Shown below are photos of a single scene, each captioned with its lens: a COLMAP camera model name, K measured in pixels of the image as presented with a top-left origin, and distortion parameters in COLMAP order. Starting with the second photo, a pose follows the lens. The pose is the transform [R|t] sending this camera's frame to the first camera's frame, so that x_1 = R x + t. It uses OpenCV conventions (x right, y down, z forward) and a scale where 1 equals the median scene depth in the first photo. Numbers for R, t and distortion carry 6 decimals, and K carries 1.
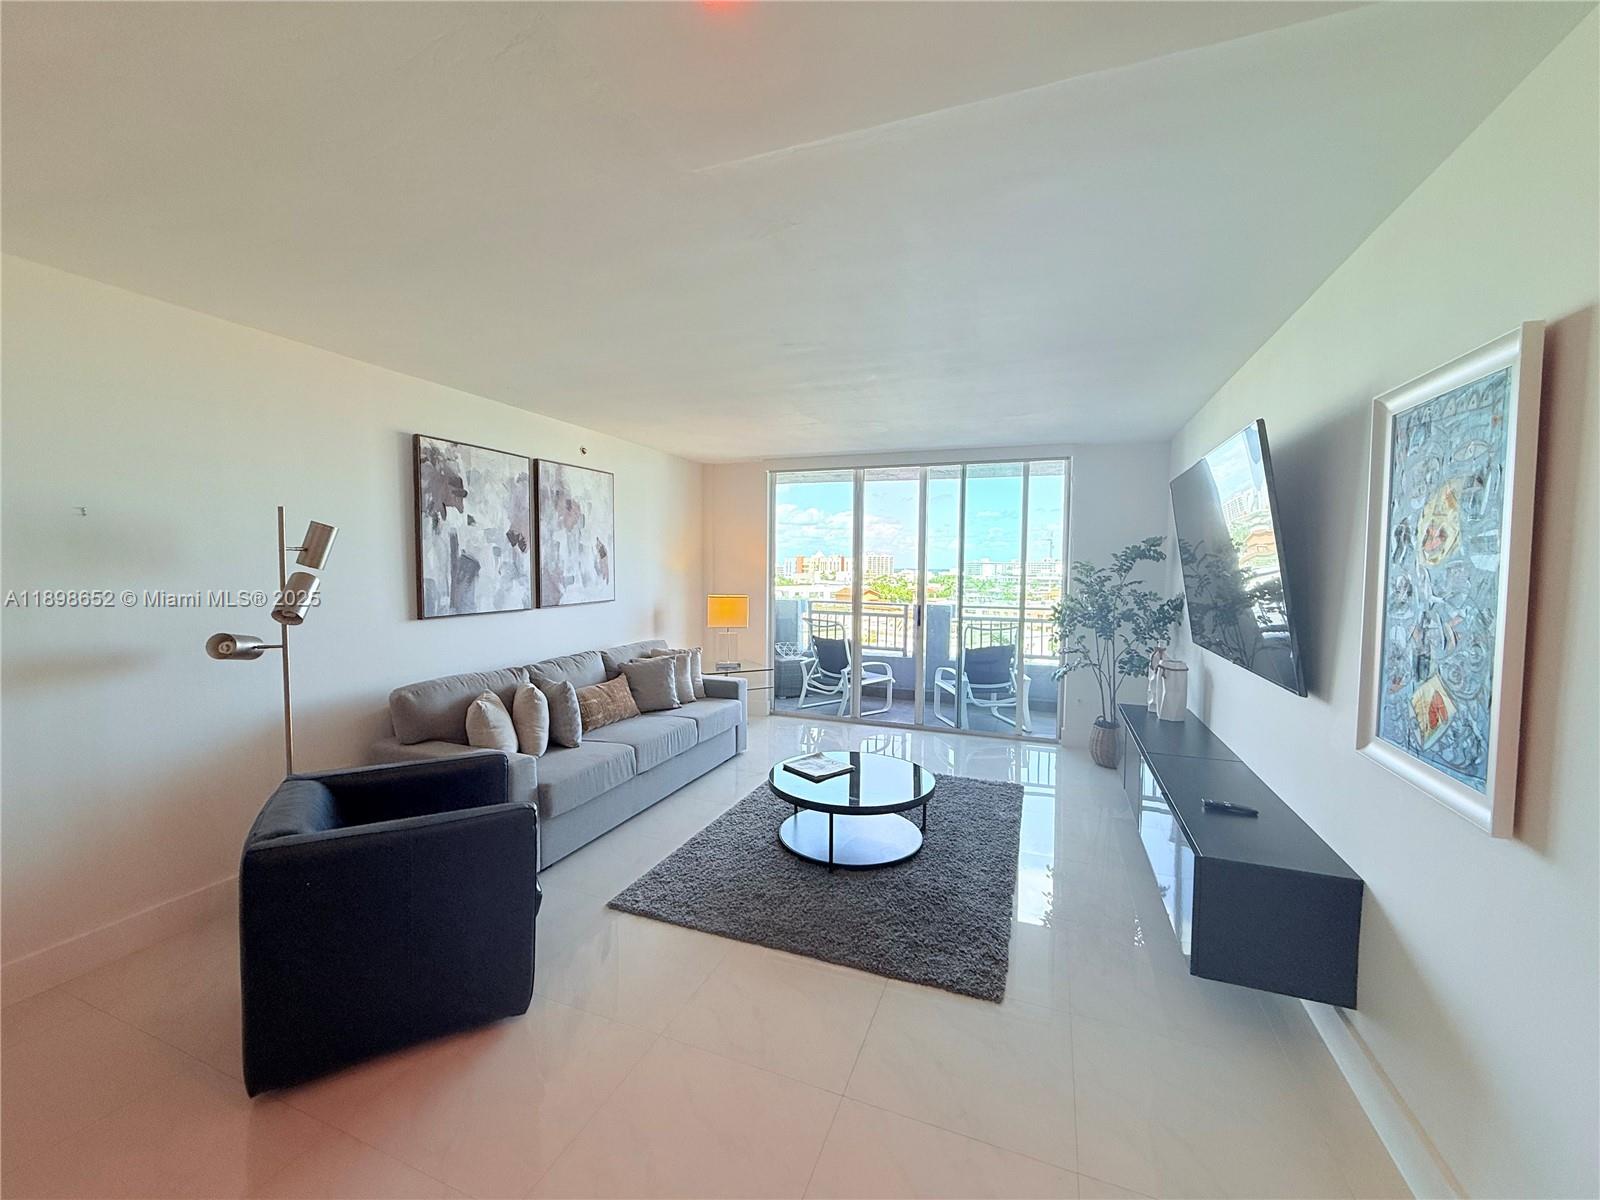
lens RADIAL K [[638.0, 0, 794.5], [0, 638.0, 599.7], [0, 0, 1]] dist [0.001748, -0.000030]
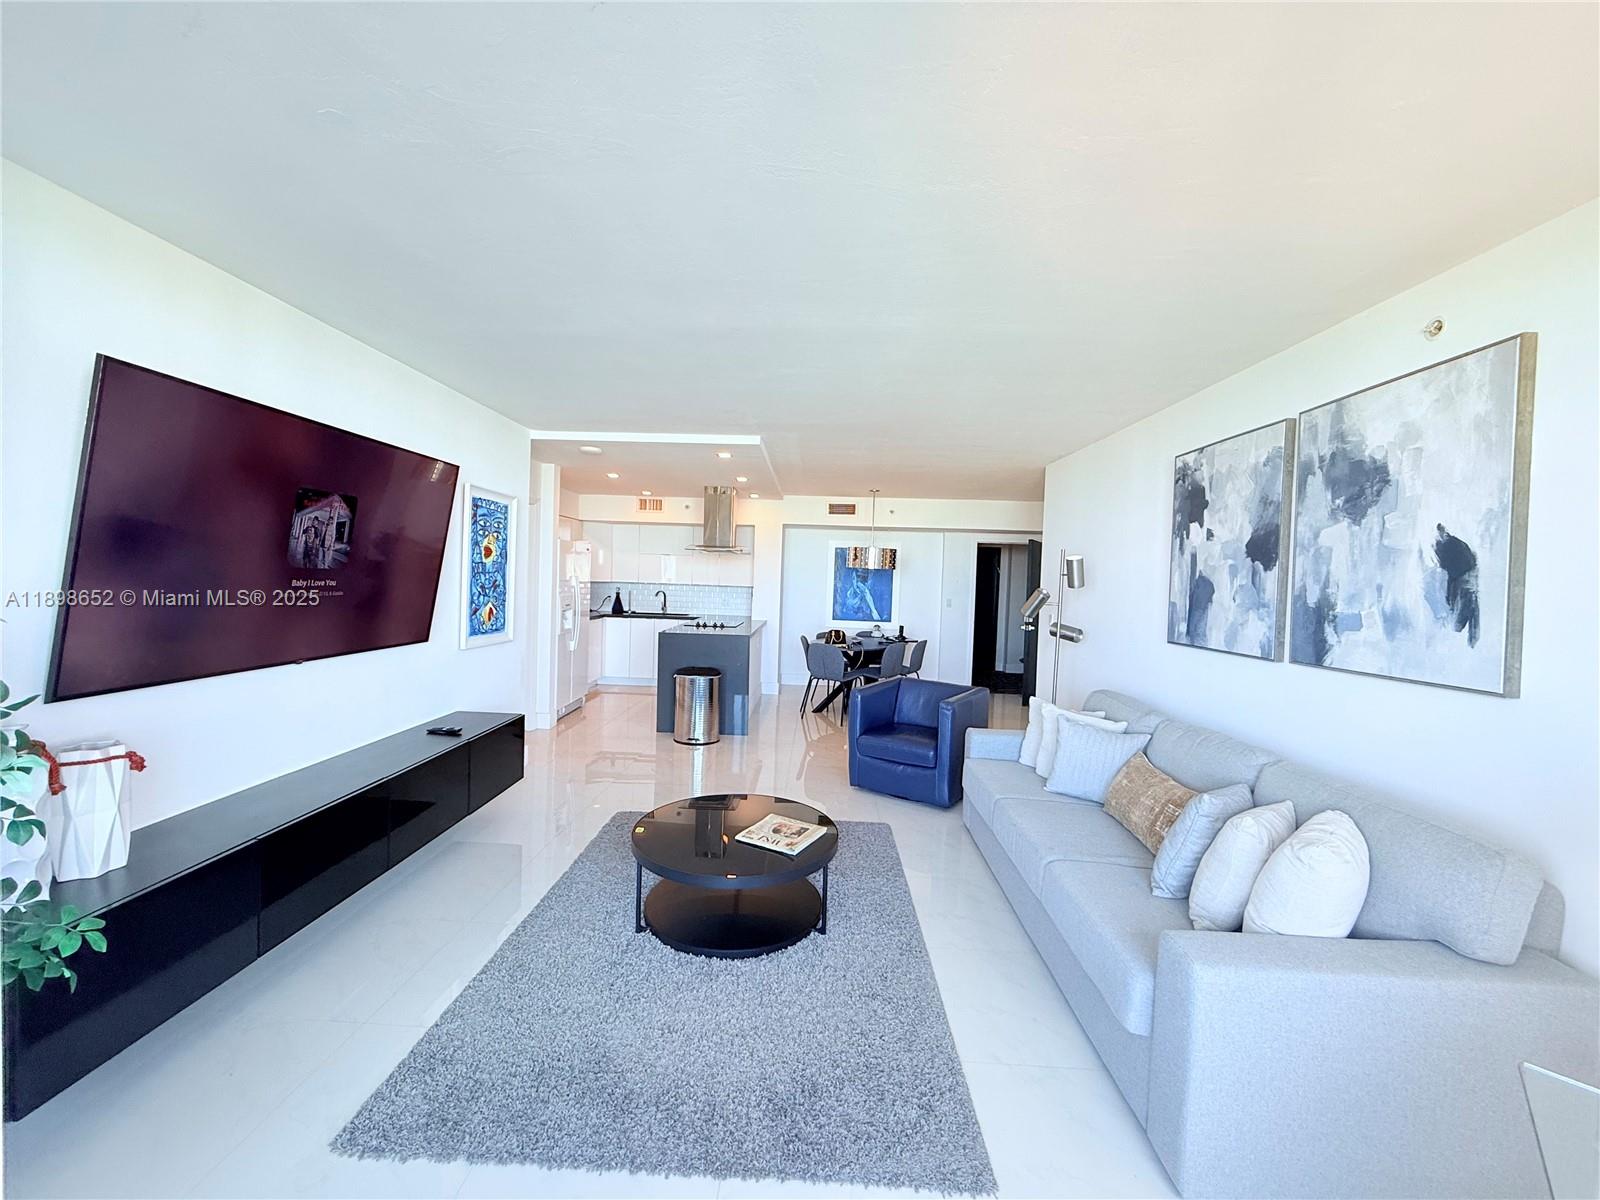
lens RADIAL K [[638.0, 0, 789.8], [0, 638.0, 600.0], [0, 0, 1]] dist [0.001748, -0.000030]
pose [[-0.944015, -0.026735, -0.328818, 0.271498], [-0.057215, 0.994875, 0.083371, -0.077067], [0.324904, 0.097516, -0.940706, 1.594660]]
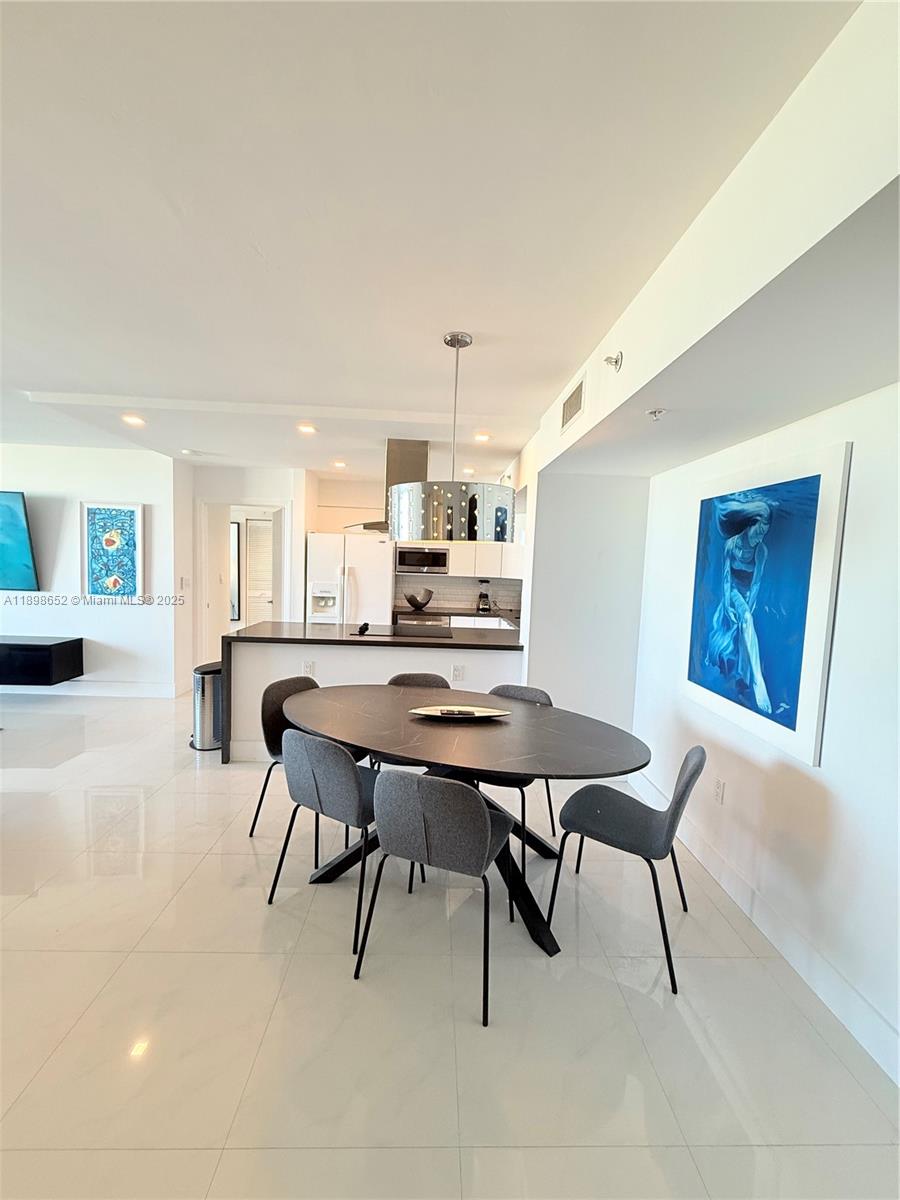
lens RADIAL K [[478.5, 0, 449.5], [0, 478.5, 595.9], [0, 0, 1]] dist [0.001748, -0.000030]
pose [[-0.401151, -0.089762, 0.911603, -1.115146], [0.007279, 0.994843, 0.101161, -0.019435], [-0.915983, 0.047217, -0.398429, 0.092535]]
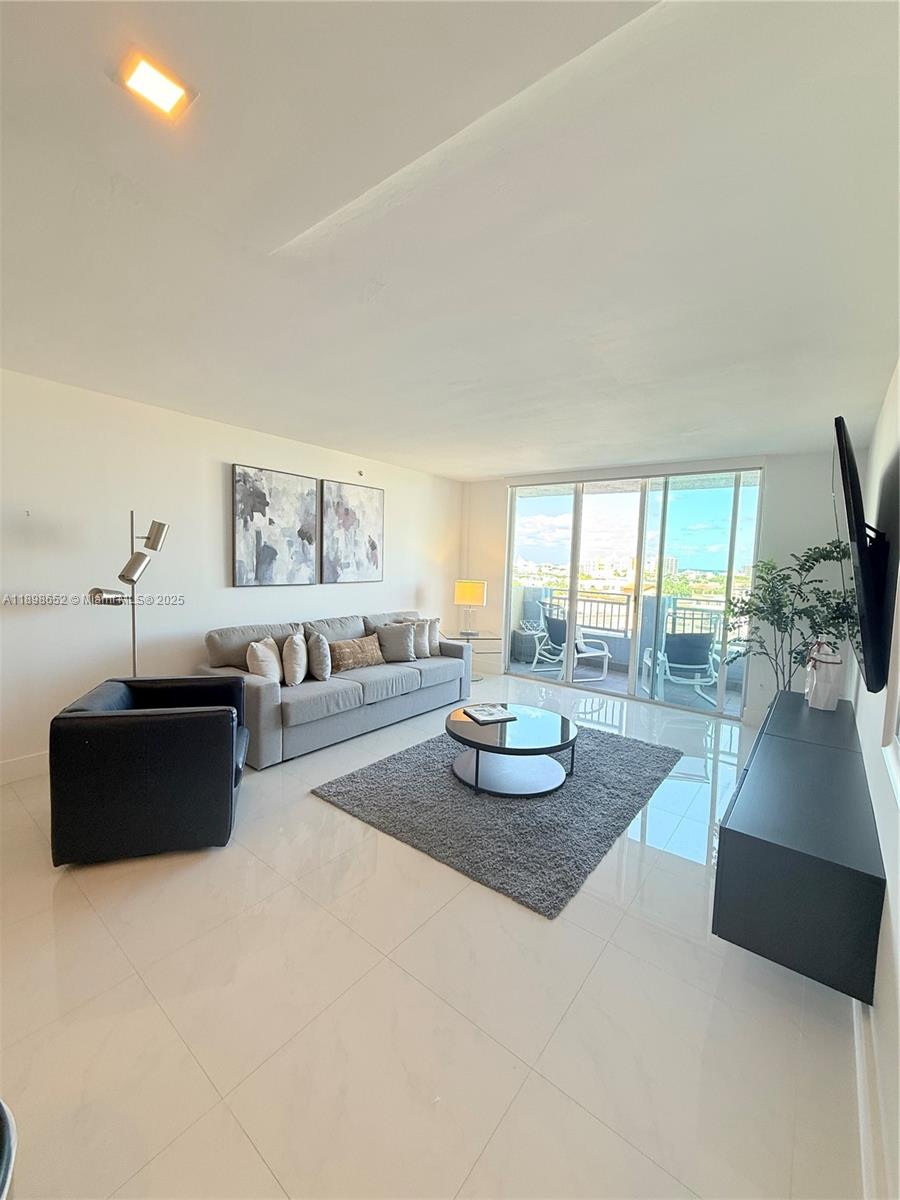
lens RADIAL K [[478.5, 0, 449.8], [0, 478.5, 599.2], [0, 0, 1]] dist [0.001748, -0.000030]
pose [[0.957523, 0.047100, -0.284485, 0.211500], [-0.040368, 0.998750, 0.029482, 0.005323], [0.285518, -0.016746, 0.958227, 0.051966]]
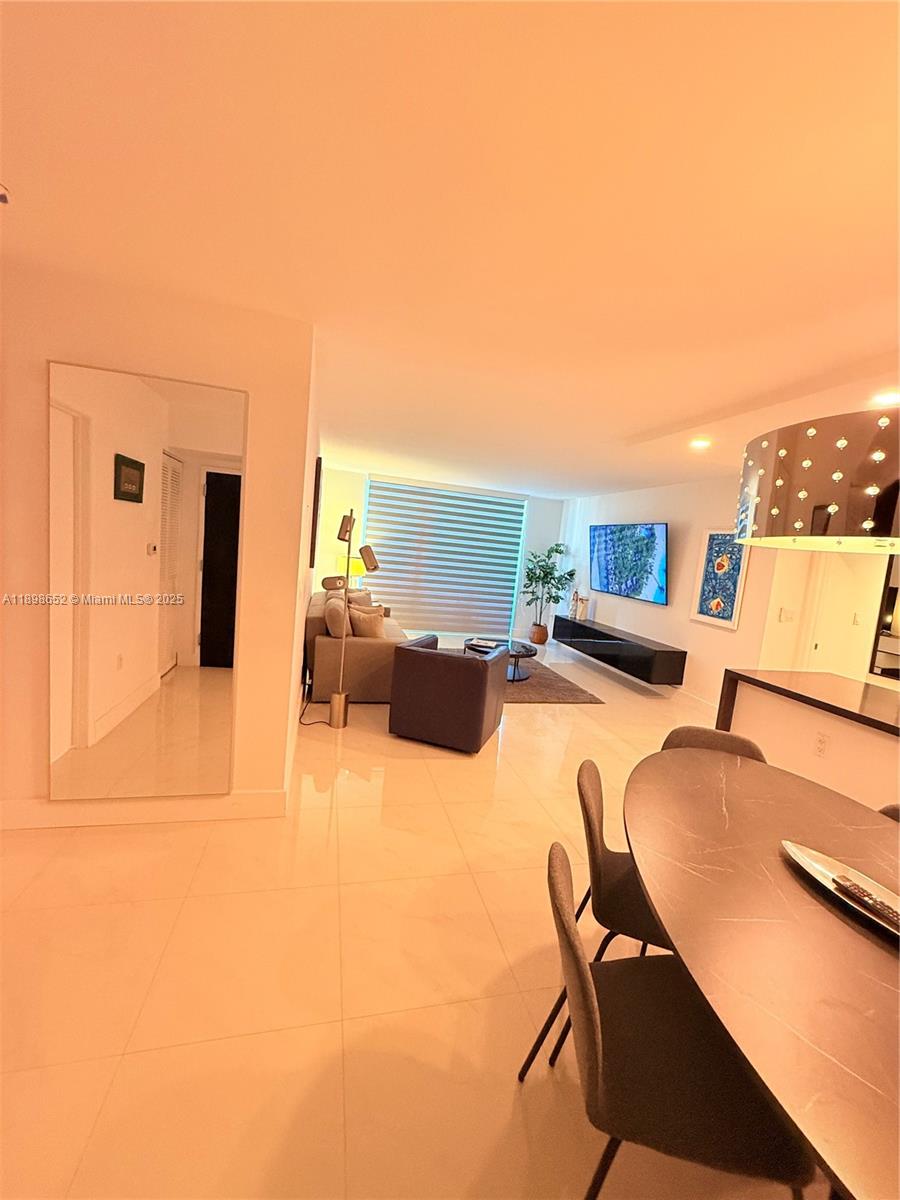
lens RADIAL K [[478.5, 0, 453.6], [0, 478.5, 596.7], [0, 0, 1]] dist [0.001748, -0.000030]
pose [[0.804117, 0.007994, 0.594417, -0.956005], [-0.059668, 0.995945, 0.067324, -0.000372], [-0.591469, -0.089604, 0.801333, -0.220797]]
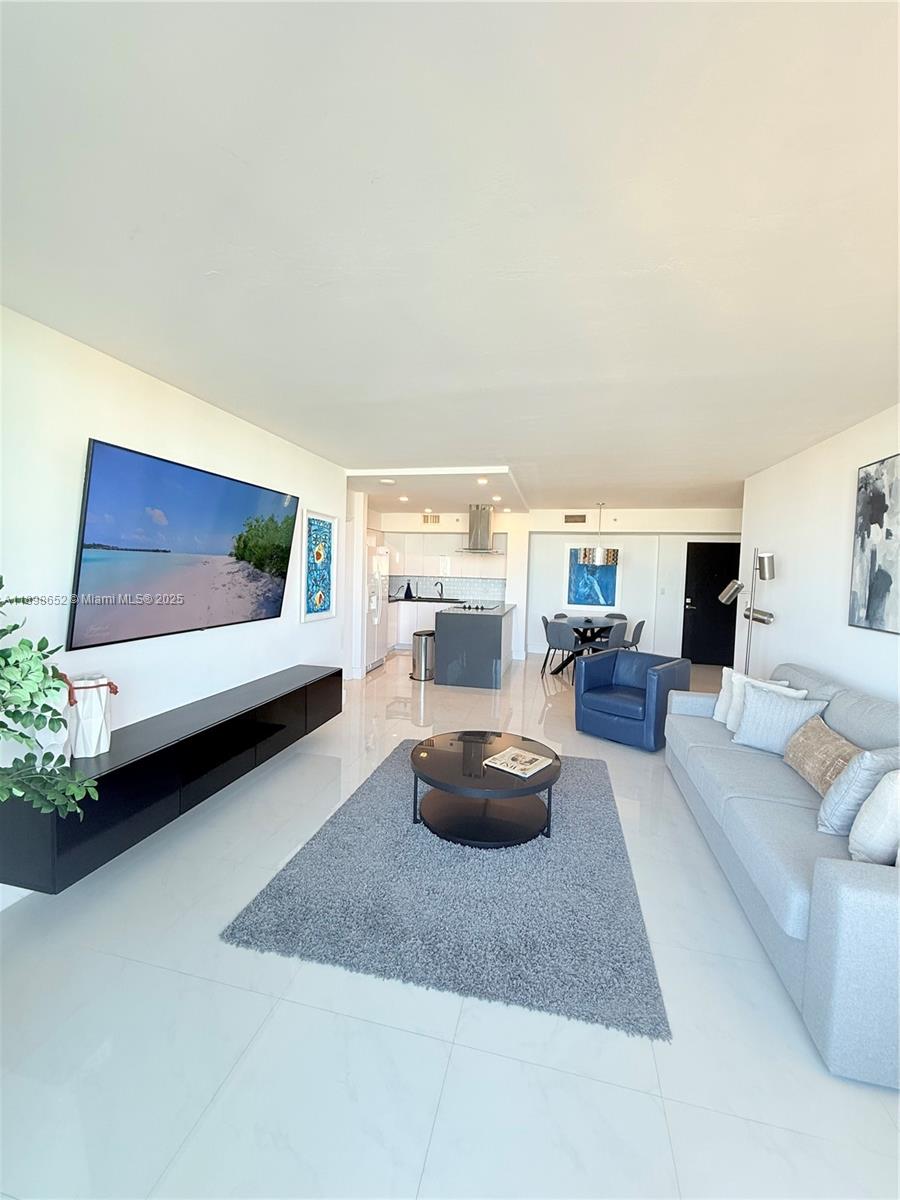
lens RADIAL K [[478.5, 0, 446.9], [0, 478.5, 597.2], [0, 0, 1]] dist [0.001748, -0.000030]
pose [[-0.989113, -0.025081, -0.145005, 0.256407], [-0.041479, 0.992933, 0.111192, -0.081444], [0.141191, 0.115997, -0.983163, 1.617862]]
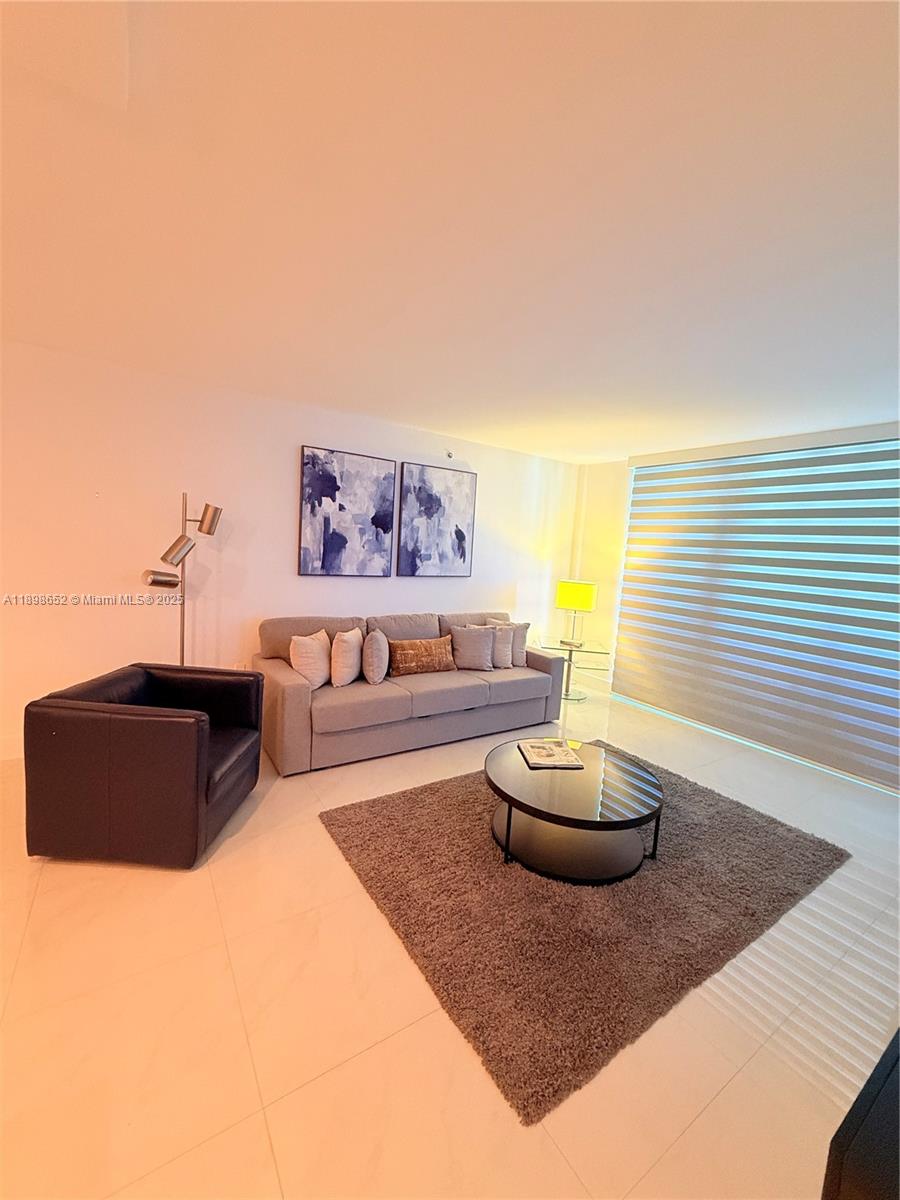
lens RADIAL K [[478.5, 0, 449.5], [0, 478.5, 600.3], [0, 0, 1]] dist [0.001748, -0.000030]
pose [[0.819077, 0.109642, -0.563108, 0.288322], [-0.088925, 0.993968, 0.064187, -0.011729], [0.566749, -0.002500, 0.823887, 0.275413]]
